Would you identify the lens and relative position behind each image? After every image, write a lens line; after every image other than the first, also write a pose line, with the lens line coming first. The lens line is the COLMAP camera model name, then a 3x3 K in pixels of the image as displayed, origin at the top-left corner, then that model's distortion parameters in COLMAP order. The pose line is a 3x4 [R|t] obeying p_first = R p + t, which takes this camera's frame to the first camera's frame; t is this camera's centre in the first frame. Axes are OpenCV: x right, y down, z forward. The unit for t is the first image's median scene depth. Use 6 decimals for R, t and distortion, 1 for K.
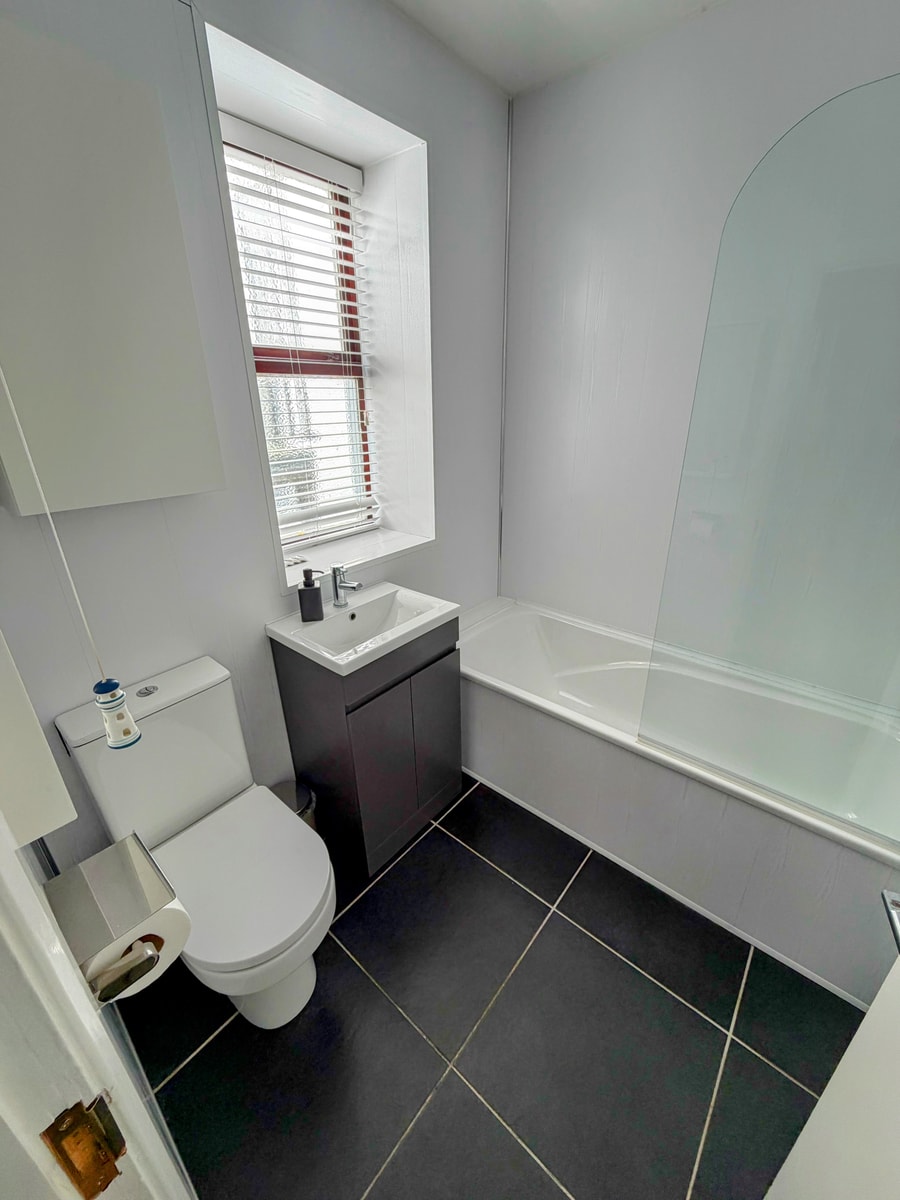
lens RADIAL K [[479.1, 0, 452.7], [0, 479.1, 597.2], [0, 0, 1]] dist [-0.000120, -0.000262]
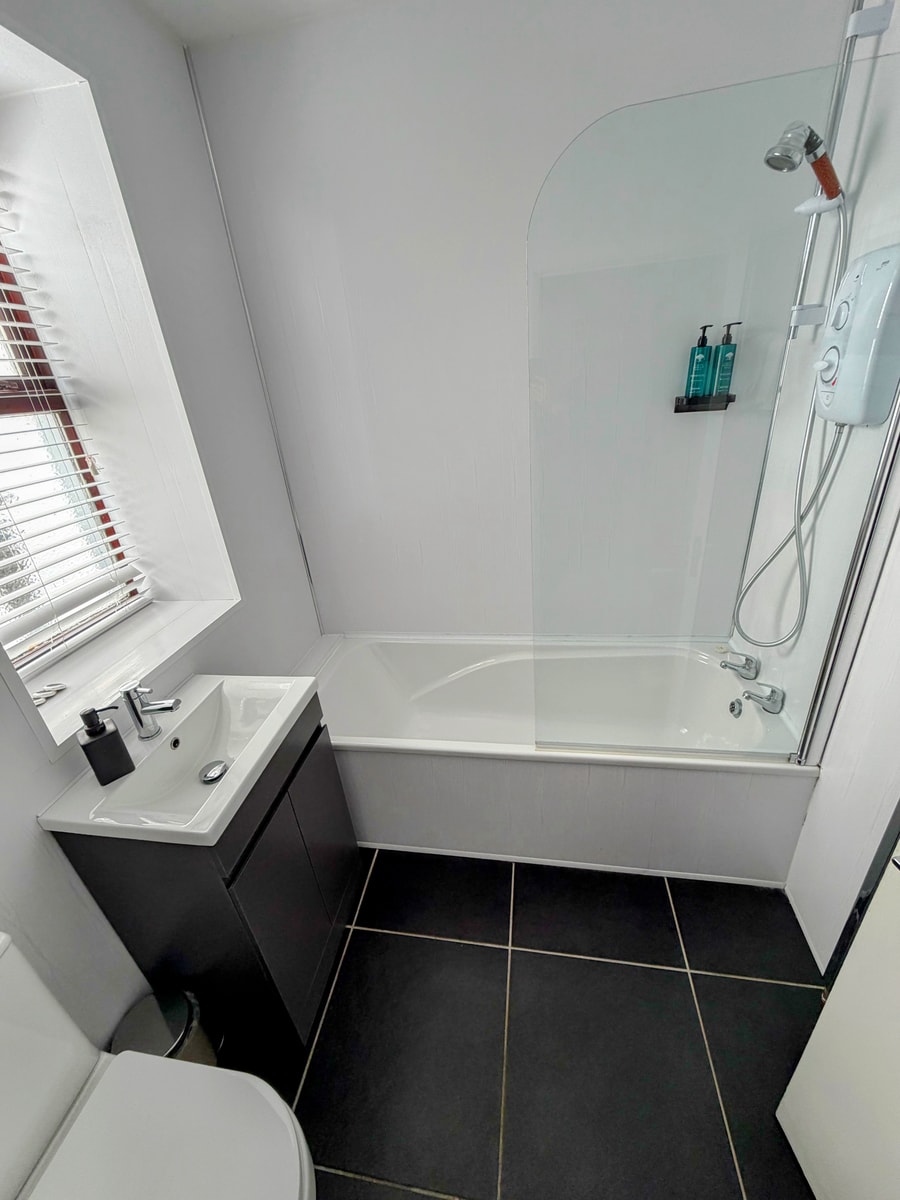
lens RADIAL K [[479.1, 0, 452.1], [0, 479.1, 597.2], [0, 0, 1]] dist [-0.000120, -0.000262]
pose [[0.855508, -0.273421, 0.439712, -0.104843], [0.266482, 0.960609, 0.078853, -0.114358], [-0.443952, 0.049716, 0.894670, 0.147491]]
